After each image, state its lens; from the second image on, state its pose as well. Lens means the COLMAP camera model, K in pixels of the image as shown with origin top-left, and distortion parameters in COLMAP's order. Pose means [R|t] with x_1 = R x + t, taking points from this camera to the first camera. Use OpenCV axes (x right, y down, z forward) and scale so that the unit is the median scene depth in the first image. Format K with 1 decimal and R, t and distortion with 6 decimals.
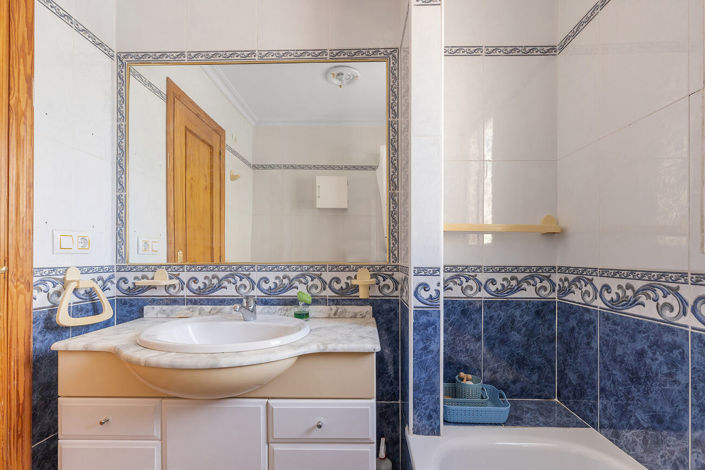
lens RADIAL K [[320.2, 0, 353.1], [0, 320.2, 259.1], [0, 0, 1]] dist [0.000727, -0.000222]
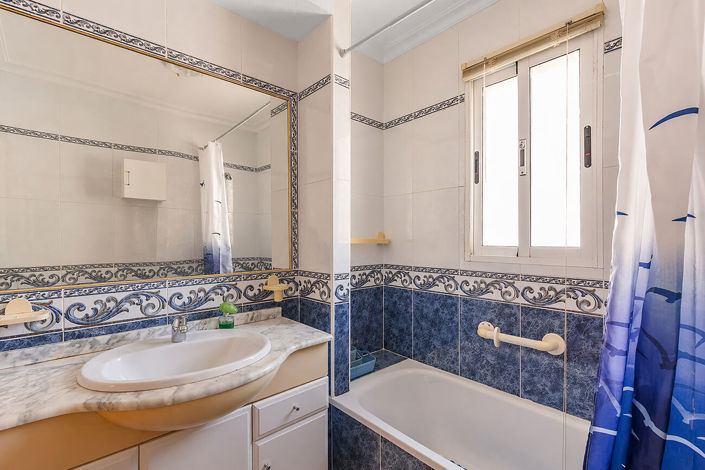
lens RADIAL K [[326.9, 0, 355.1], [0, 326.9, 239.8], [0, 0, 1]] dist [-0.001648, -0.000367]
pose [[0.716694, -0.005095, 0.697369, -0.675898], [0.007071, 0.999975, 0.000040, -0.113382], [-0.697352, 0.004902, 0.716712, -0.062596]]
